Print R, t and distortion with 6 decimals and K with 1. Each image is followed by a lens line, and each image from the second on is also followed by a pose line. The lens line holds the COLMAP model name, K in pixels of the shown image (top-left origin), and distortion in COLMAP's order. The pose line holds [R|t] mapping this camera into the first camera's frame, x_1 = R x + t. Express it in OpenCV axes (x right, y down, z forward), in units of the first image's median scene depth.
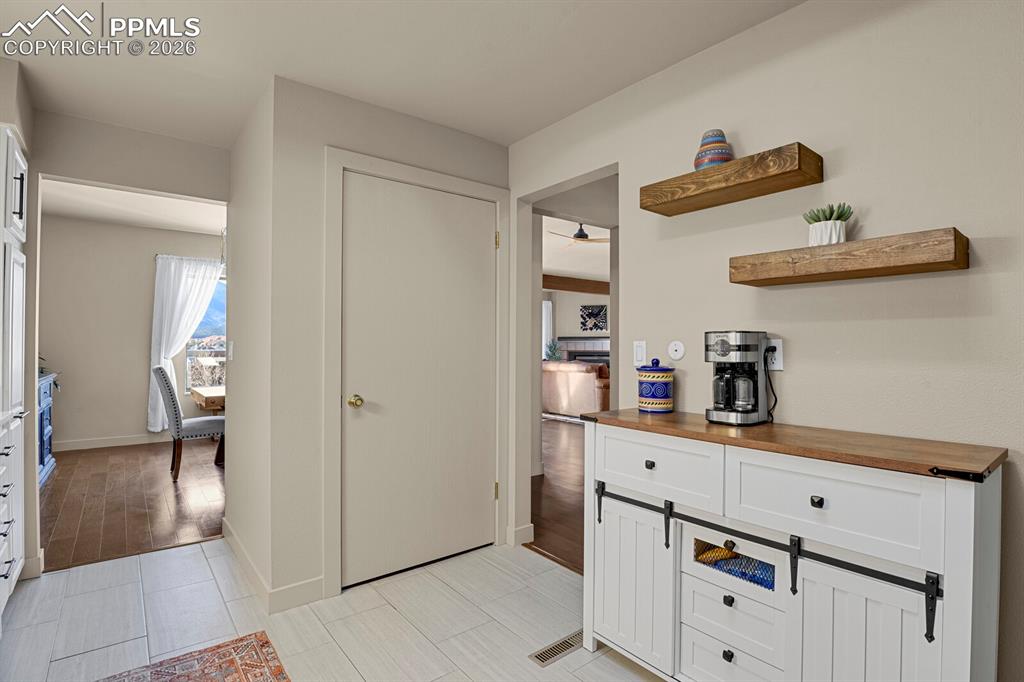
lens RADIAL K [[498.0, 0, 516.6], [0, 498.0, 342.6], [0, 0, 1]] dist [-0.025472, -0.004166]
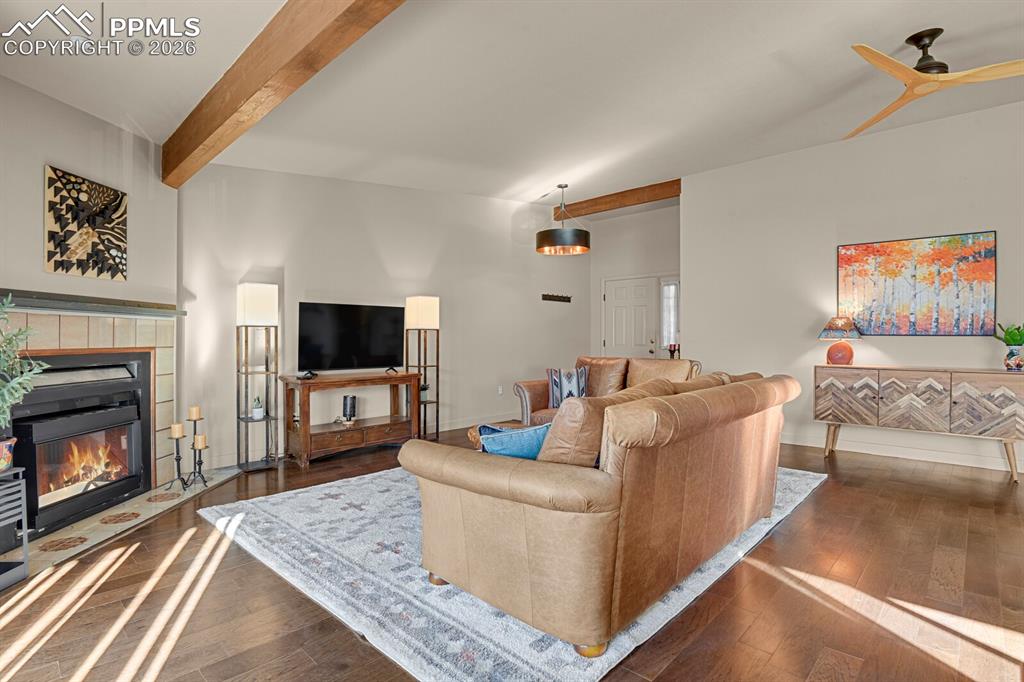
lens RADIAL K [[498.0, 0, 519.2], [0, 498.0, 342.0], [0, 0, 1]] dist [-0.025472, -0.004166]
pose [[-0.136780, -0.007353, 0.990574, -0.135364], [-0.004835, 0.999965, 0.006755, 0.009416], [-0.990590, -0.003865, -0.136811, 0.808632]]
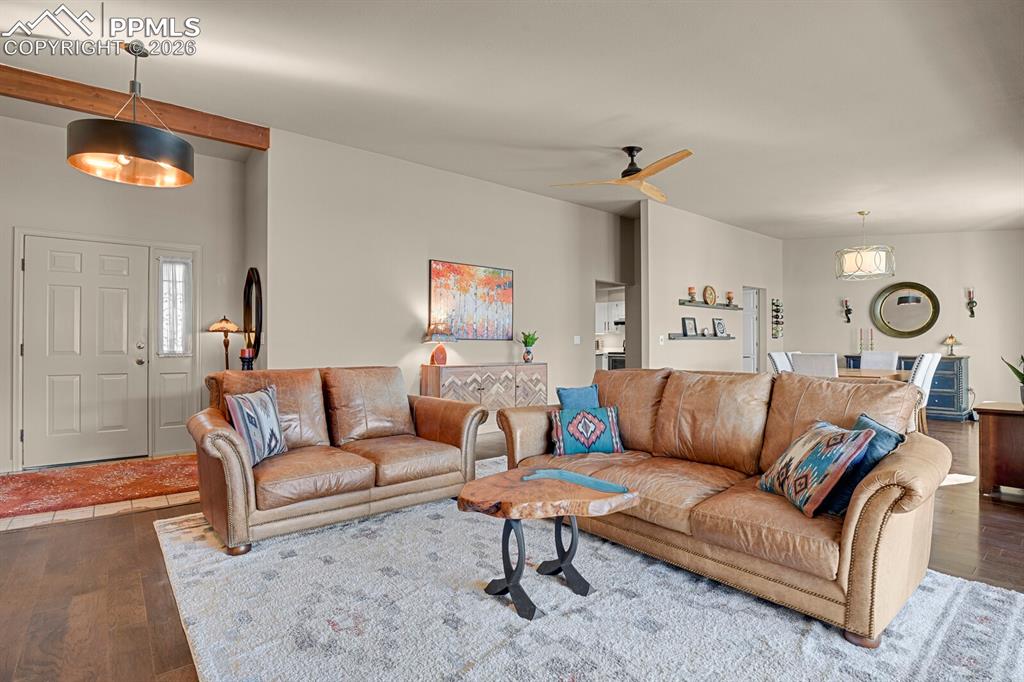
lens RADIAL K [[498.0, 0, 515.5], [0, 498.0, 342.7], [0, 0, 1]] dist [-0.025472, -0.004166]
pose [[-0.999940, -0.000234, -0.010980, 0.172421], [-0.000153, 0.999973, -0.007378, 0.012403], [0.010982, -0.007376, -0.999912, 0.962901]]
